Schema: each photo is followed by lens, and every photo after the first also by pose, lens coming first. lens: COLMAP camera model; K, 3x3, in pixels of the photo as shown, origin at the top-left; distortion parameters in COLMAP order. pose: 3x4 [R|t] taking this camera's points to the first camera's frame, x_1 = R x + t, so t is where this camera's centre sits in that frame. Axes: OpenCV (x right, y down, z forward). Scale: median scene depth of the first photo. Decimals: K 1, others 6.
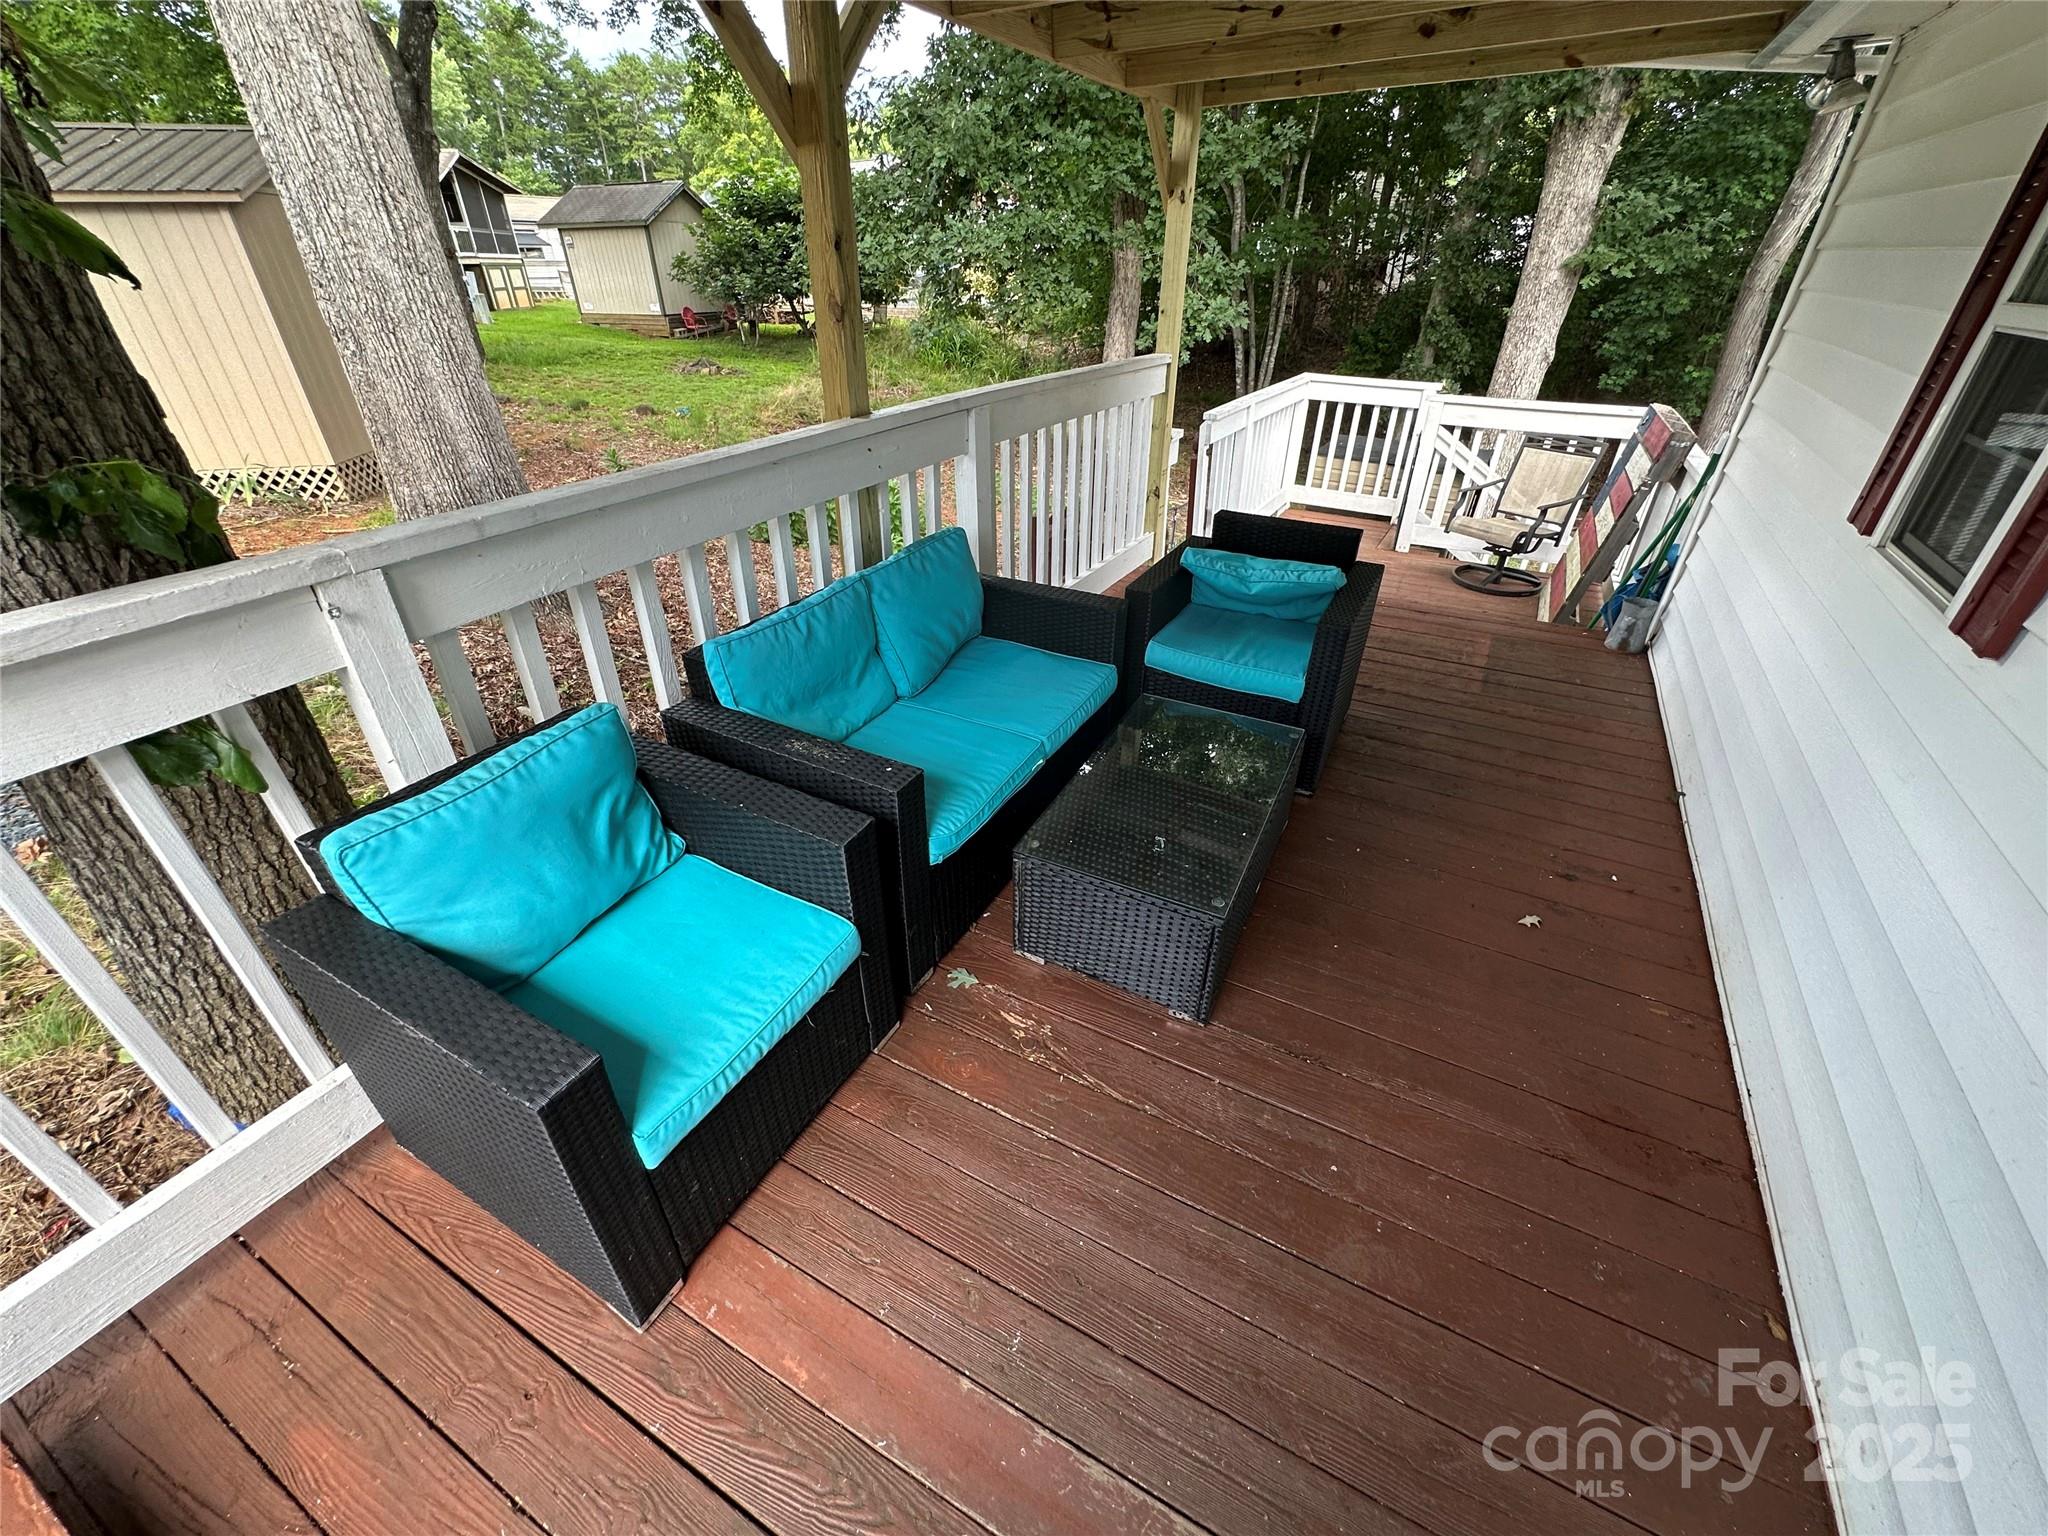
lens RADIAL K [[820.9, 0, 1024.0], [0, 820.9, 768.0], [0, 0, 1]] dist [-0.002025, -0.000256]
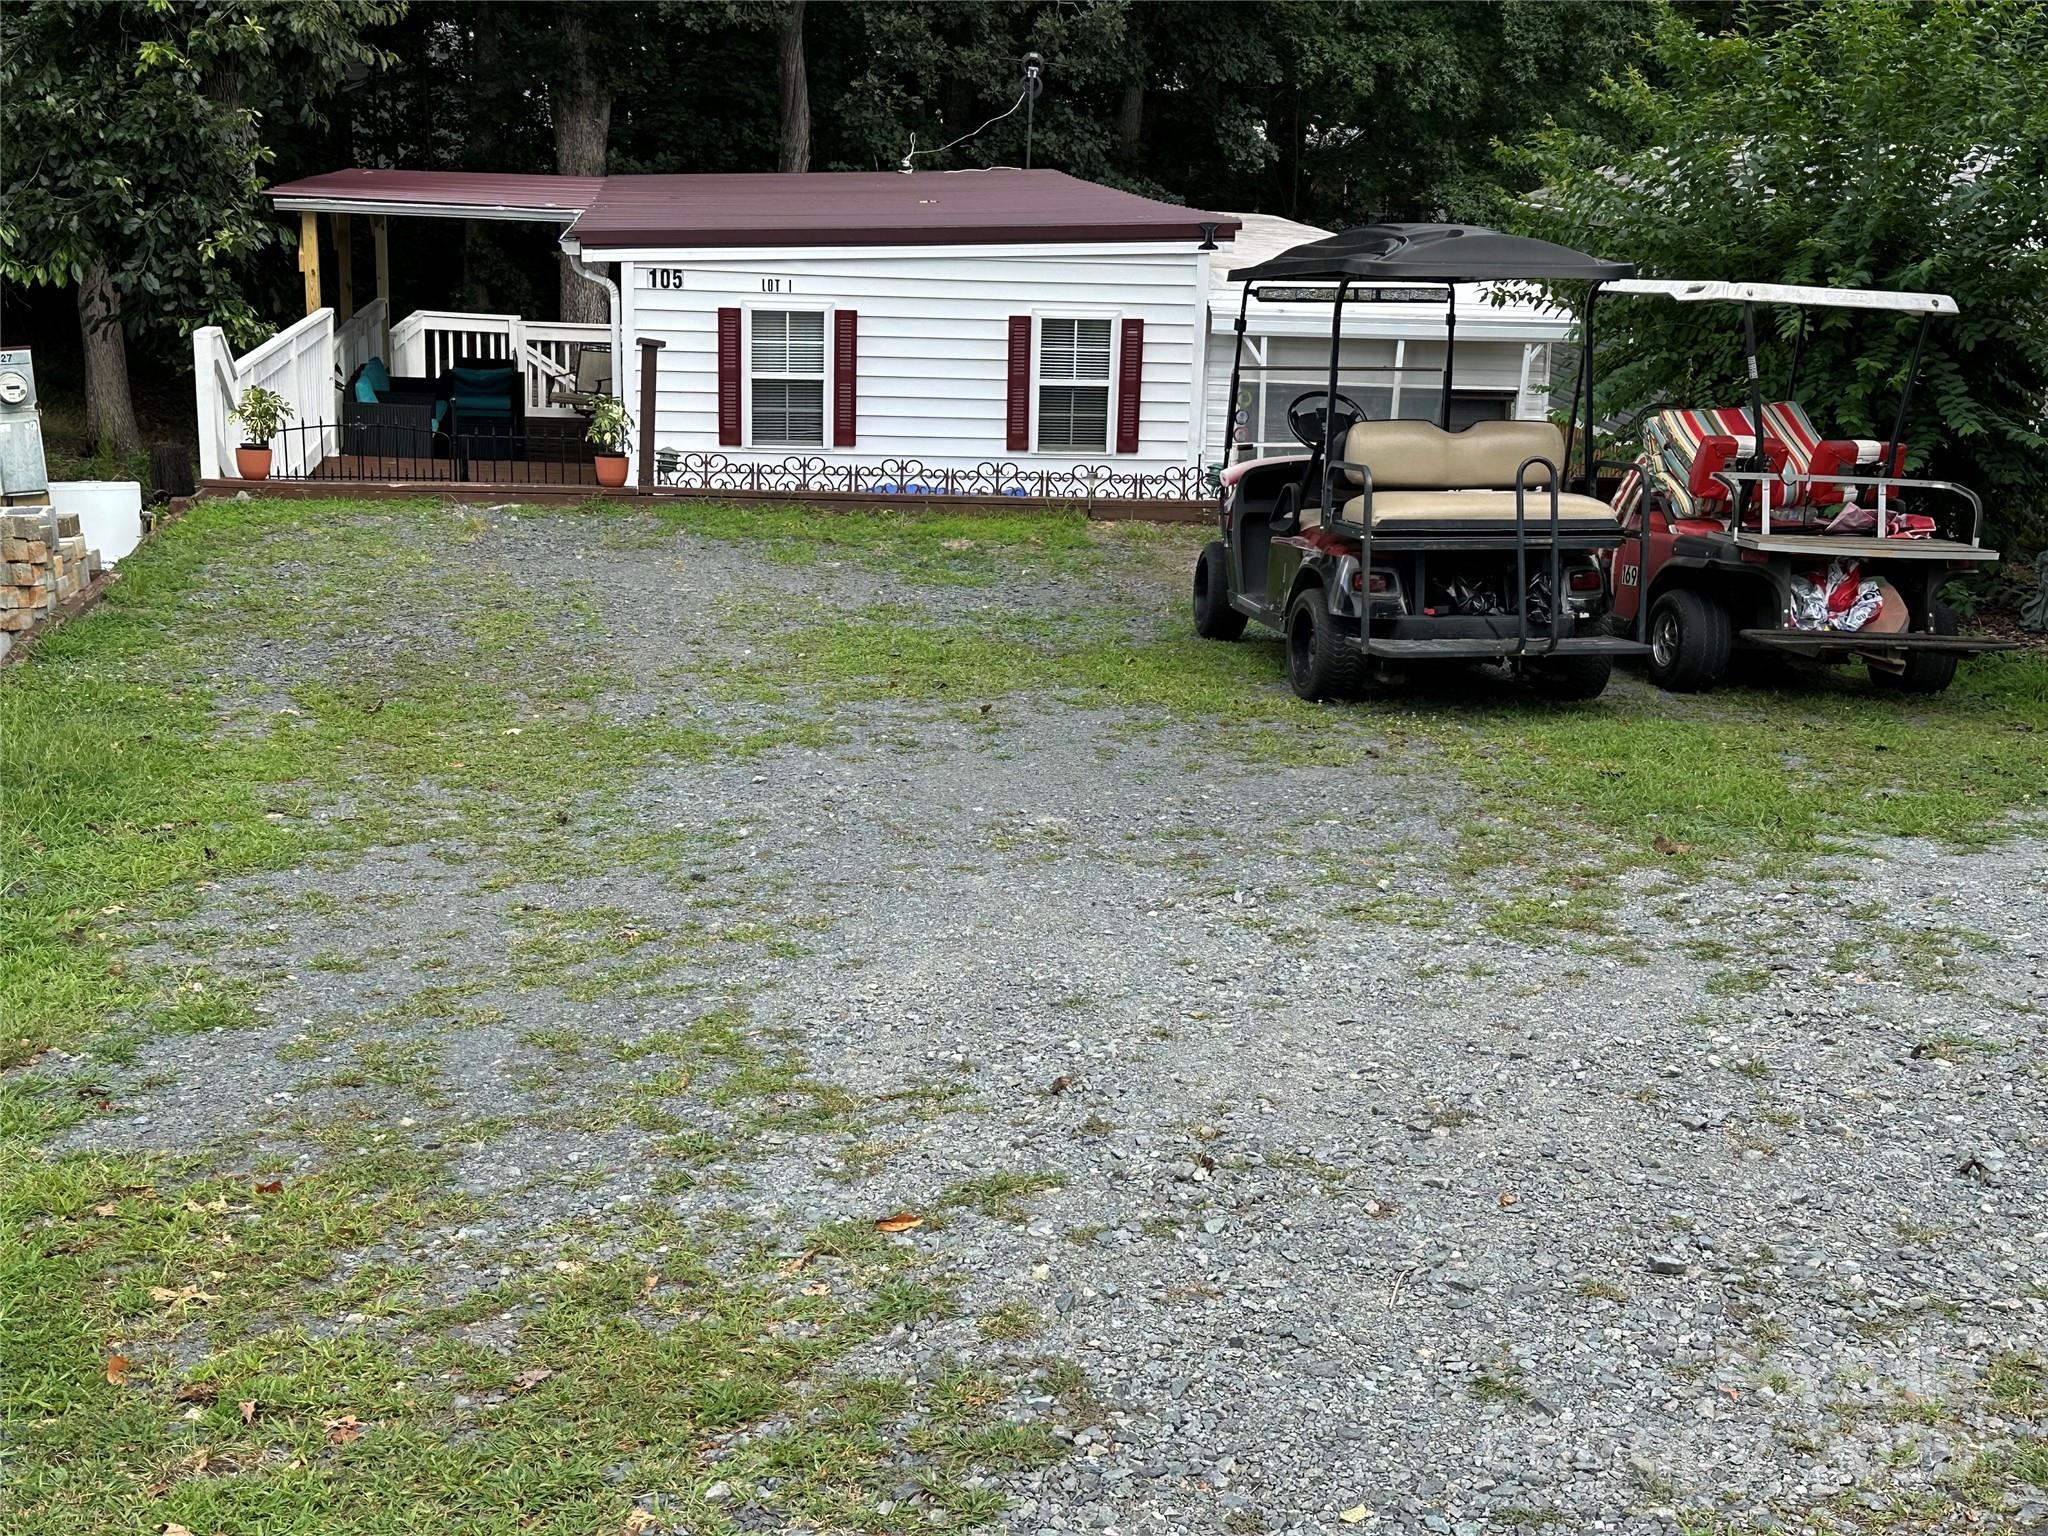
lens RADIAL K [[2572.0, 0, 1035.4], [0, 2572.0, 763.8], [0, 0, 1]] dist [0.258539, -0.710464]
pose [[0.801812, -0.119238, 0.585559, -1.749990], [0.280676, 0.940224, -0.192873, 1.598817], [-0.527559, 0.319001, 0.787350, -3.213147]]
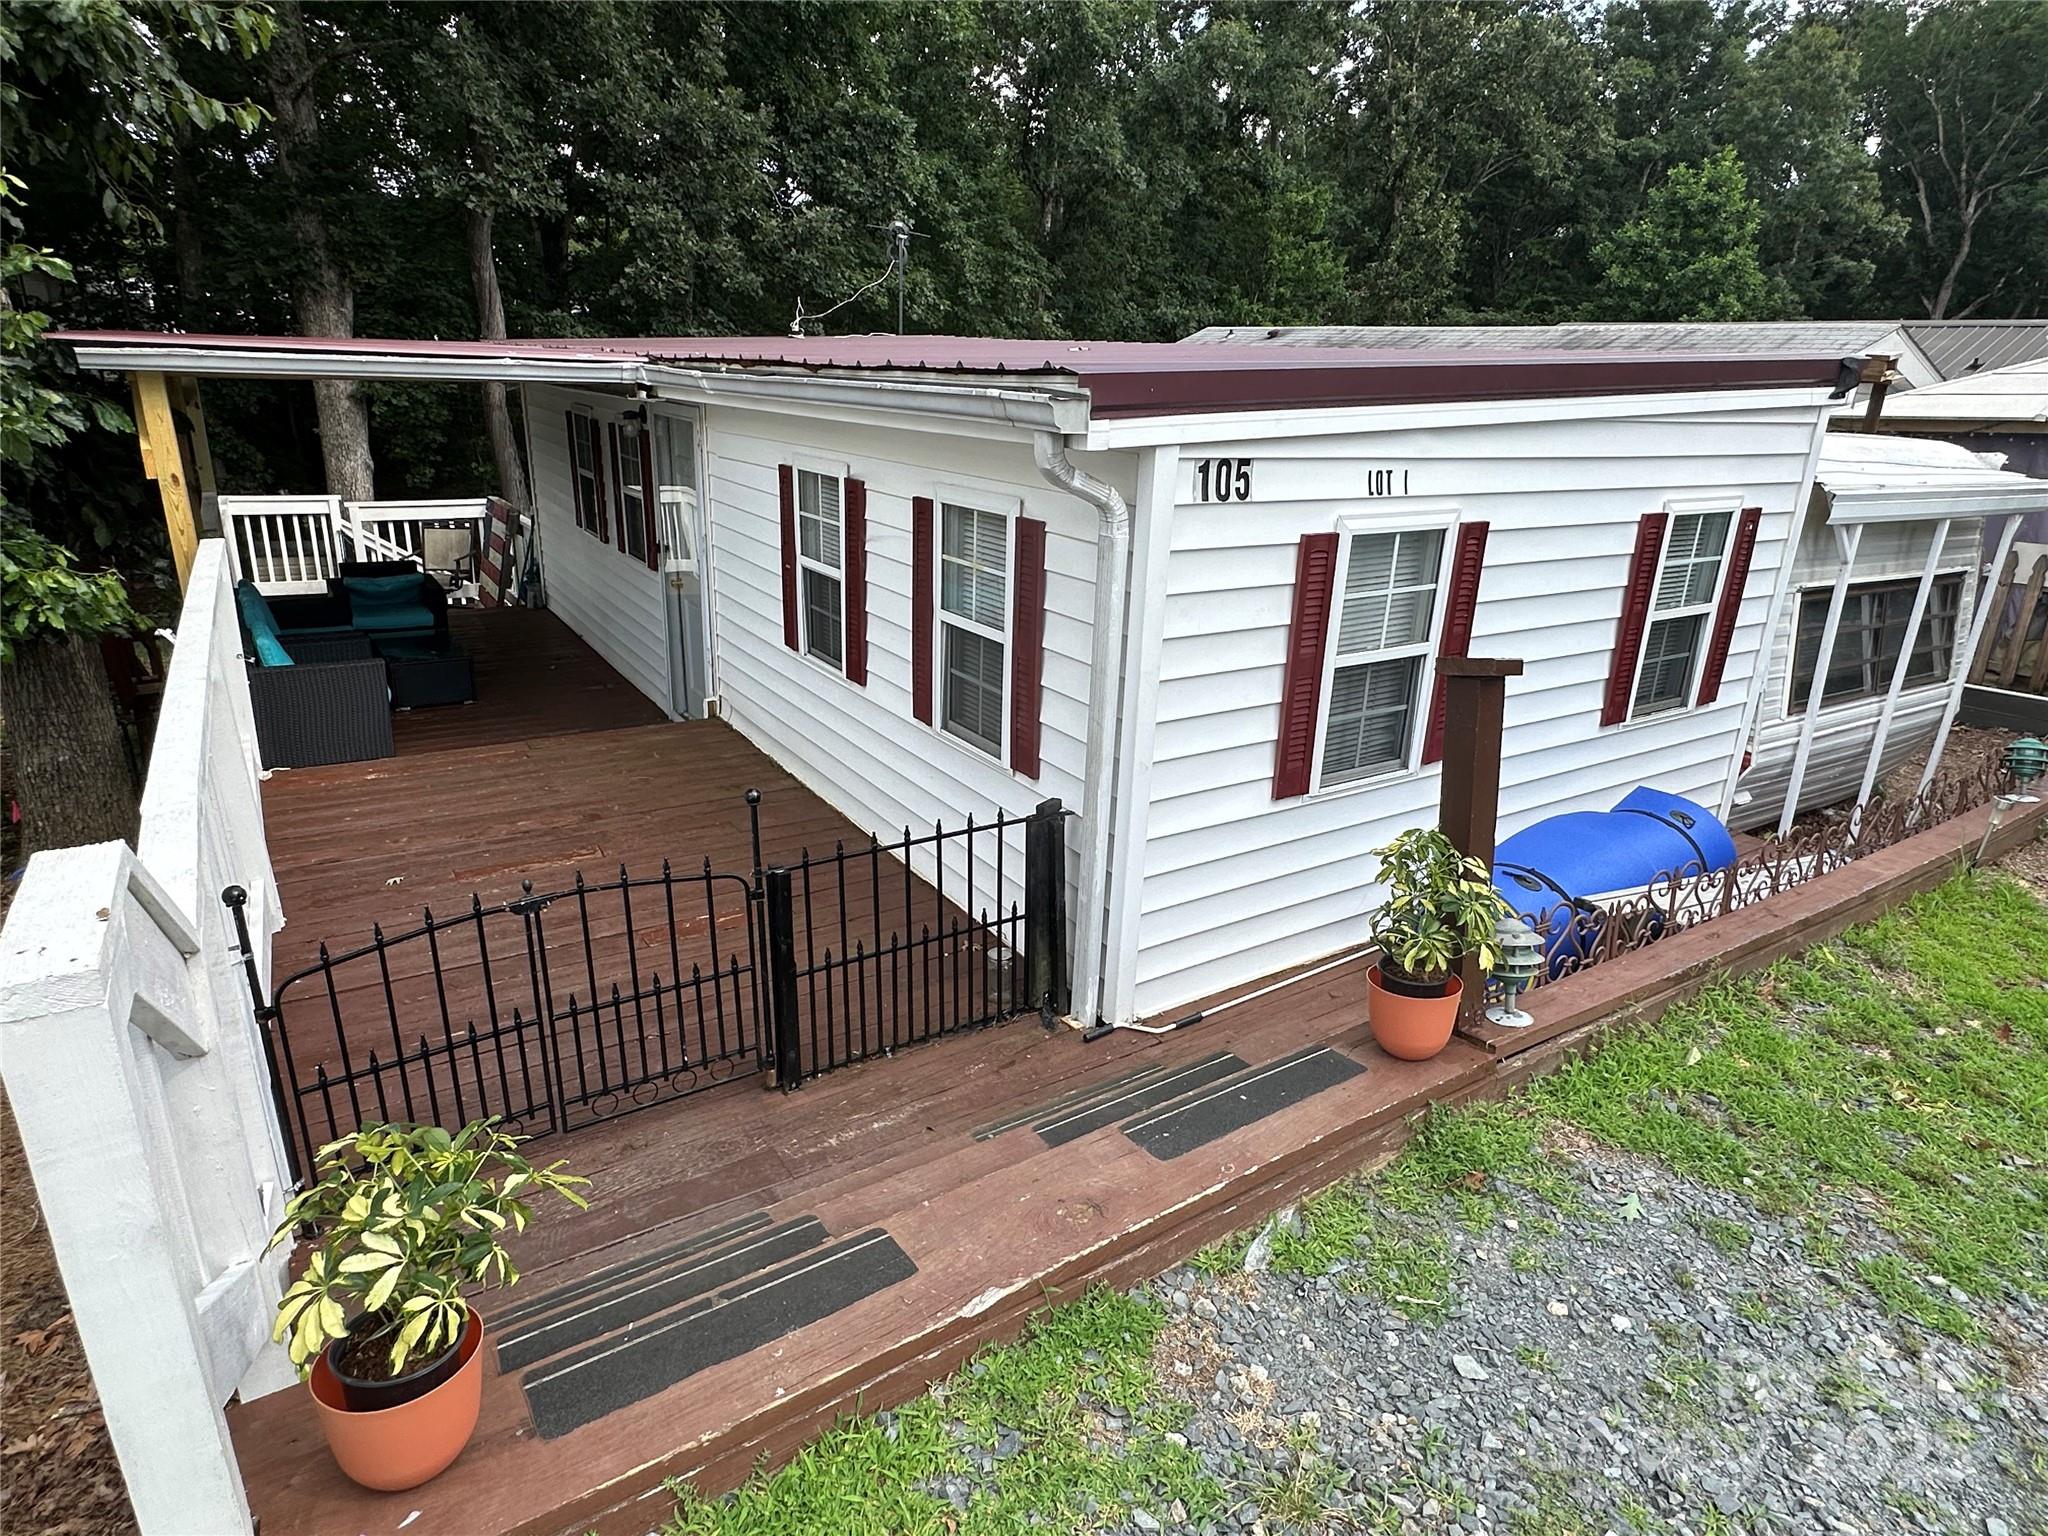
lens RADIAL K [[1167.3, 0, 1018.7], [0, 1167.3, 773.4], [0, 0, 1]] dist [-0.004876, 0.000275]
pose [[0.476142, -0.273348, 0.835805, -0.844903], [0.426732, 0.902872, 0.052182, 0.400842], [-0.768888, 0.331818, 0.546541, -0.938537]]
